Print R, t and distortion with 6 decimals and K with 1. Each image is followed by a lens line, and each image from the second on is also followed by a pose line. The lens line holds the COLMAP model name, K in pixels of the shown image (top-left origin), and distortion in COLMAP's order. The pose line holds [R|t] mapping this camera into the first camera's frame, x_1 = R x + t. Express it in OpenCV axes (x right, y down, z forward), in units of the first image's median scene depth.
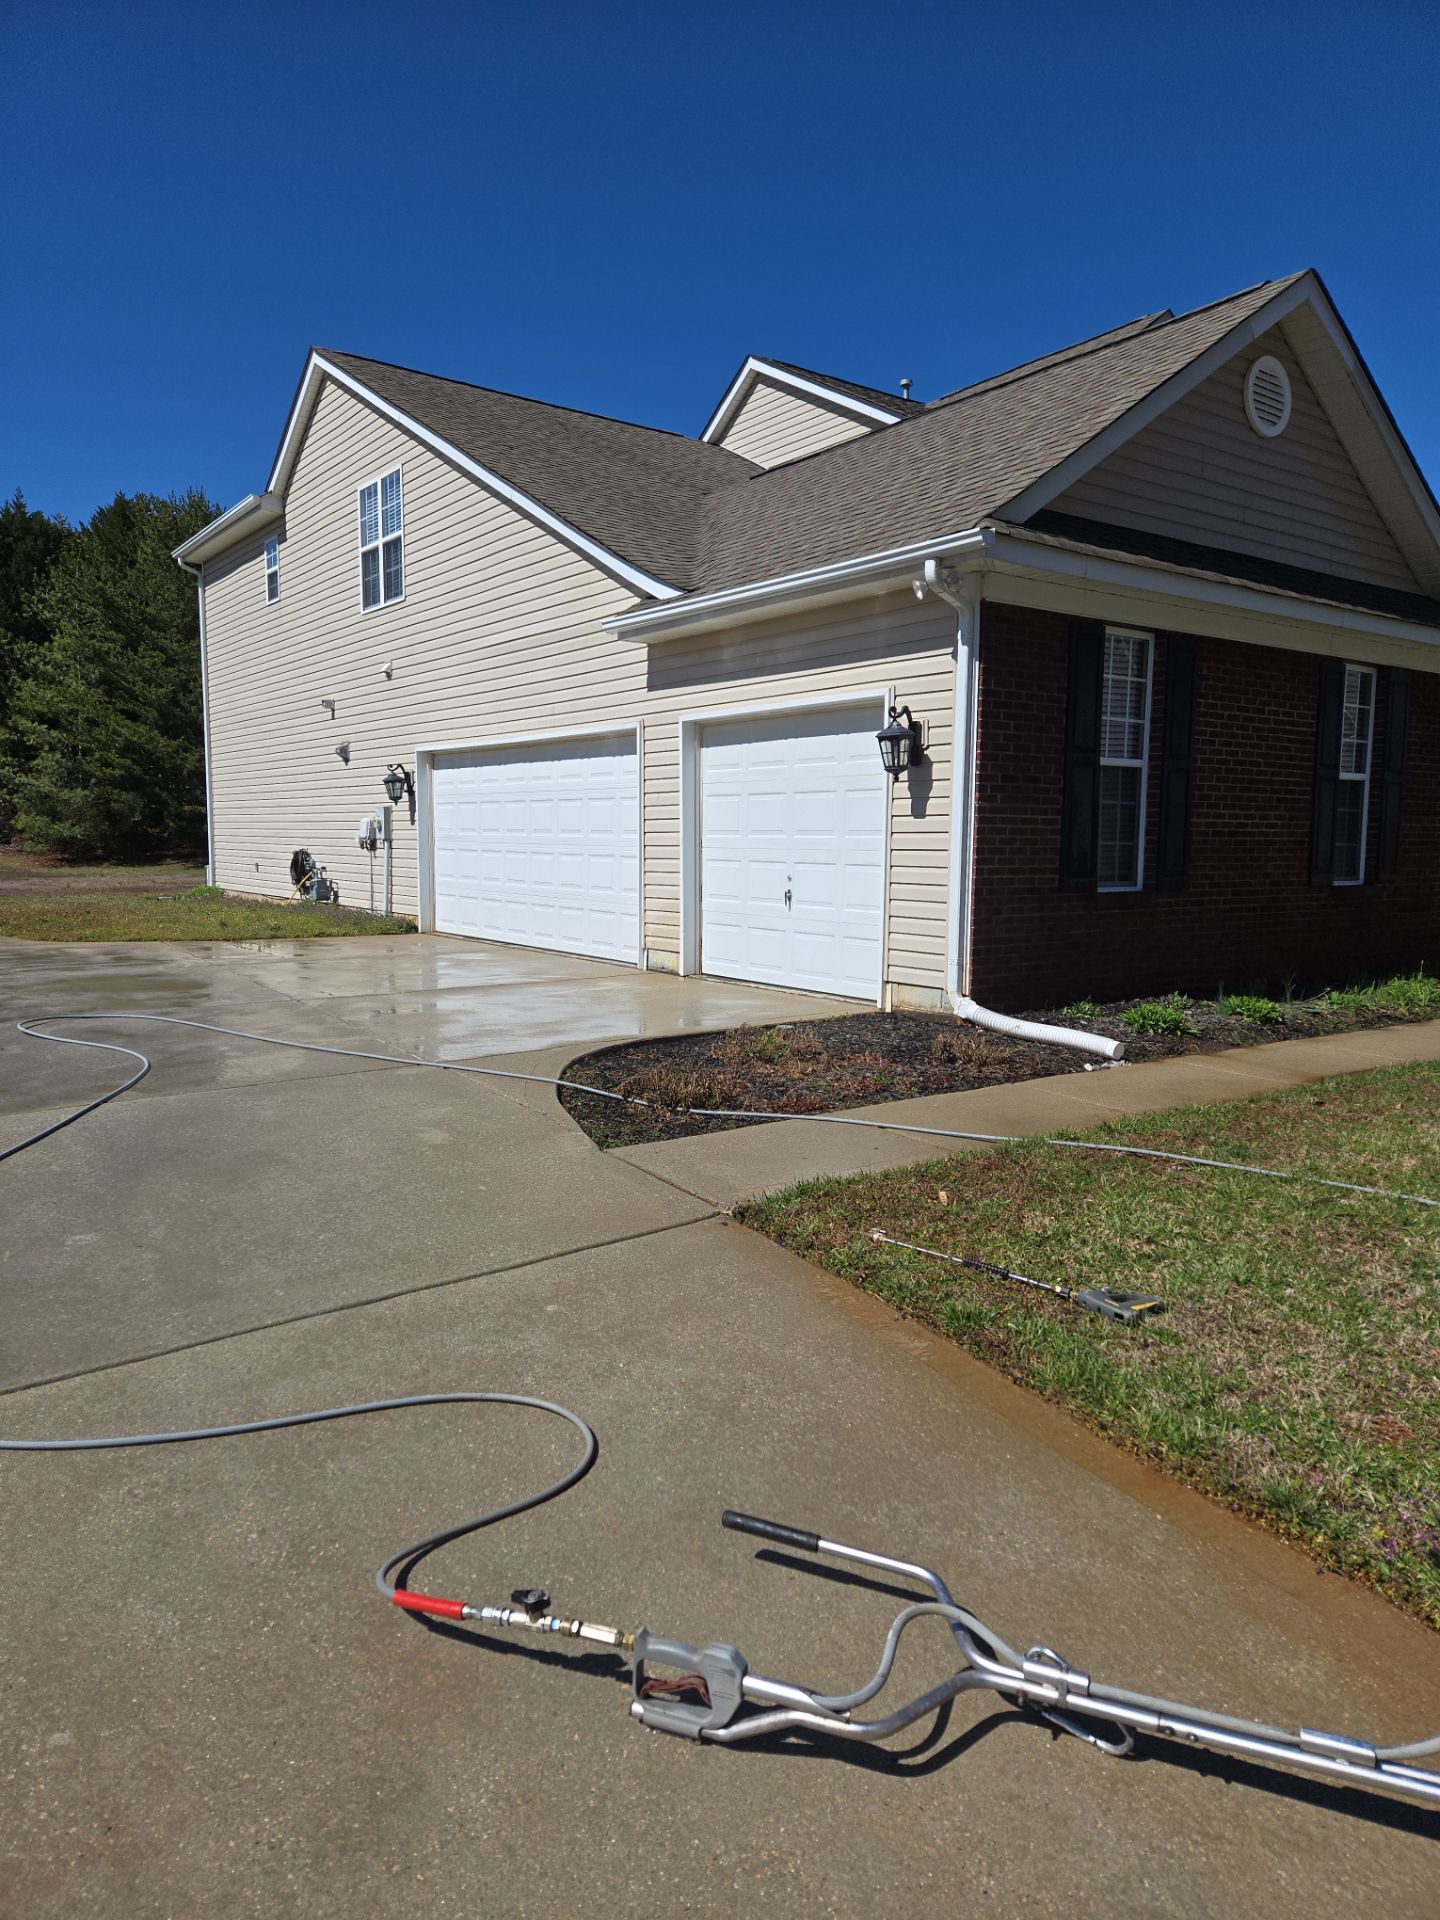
lens RADIAL K [[1273.1, 0, 723.4], [0, 1273.1, 974.9], [0, 0, 1]] dist [0.086031, -0.069780]
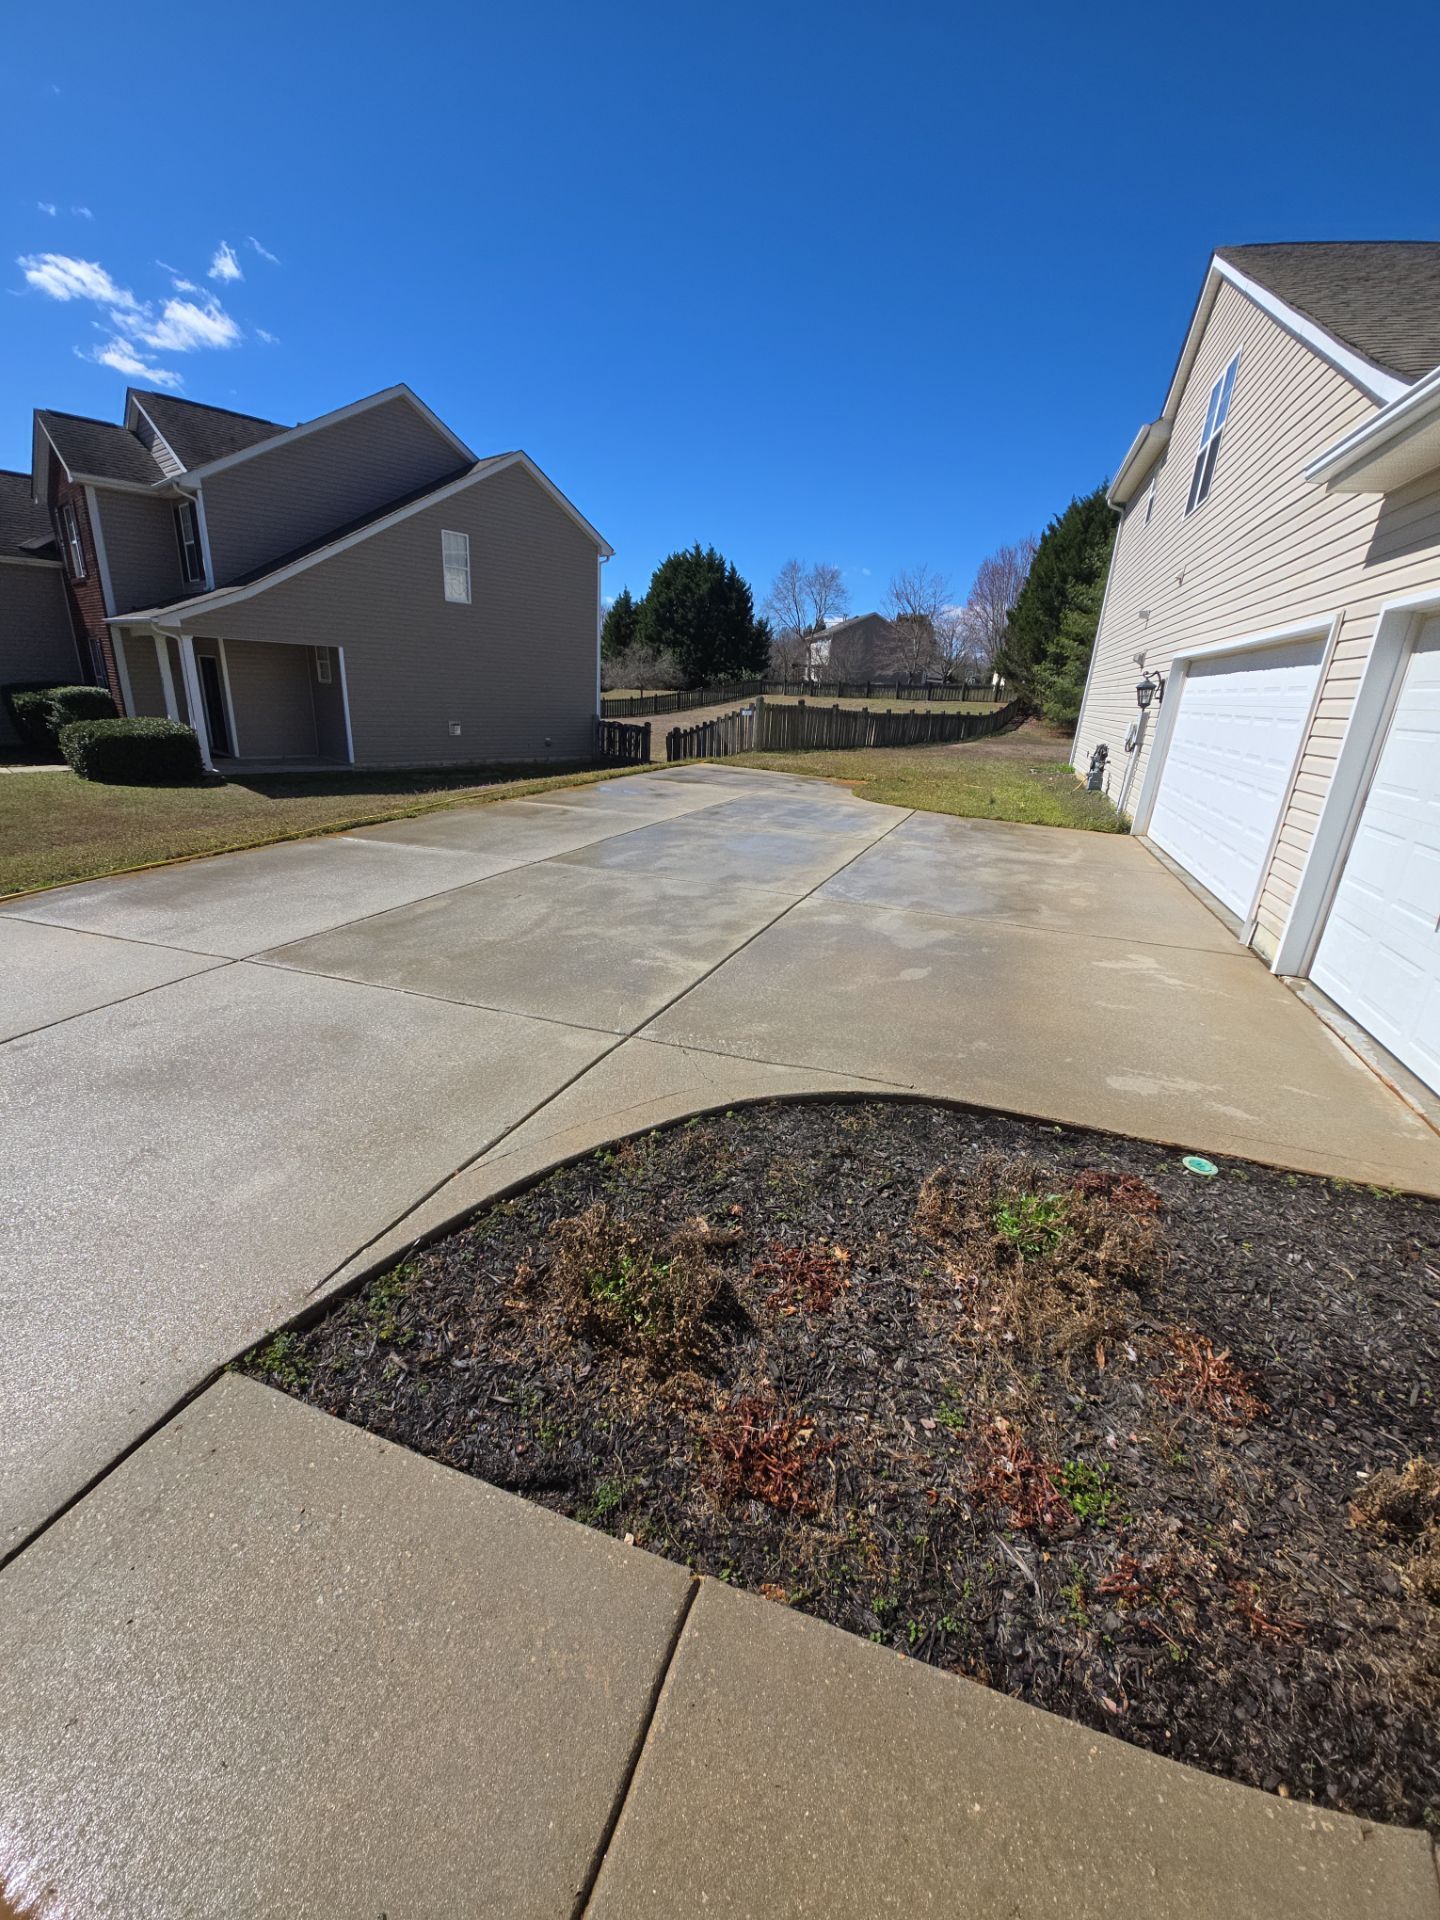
lens RADIAL K [[764.8, 0, 715.9], [0, 764.8, 951.4], [0, 0, 1]] dist [-0.009410, -0.000506]
pose [[0.567703, 0.292275, -0.769603, 0.120179], [-0.137428, 0.955382, 0.261455, -0.080785], [0.811682, -0.042664, 0.582540, 0.459014]]
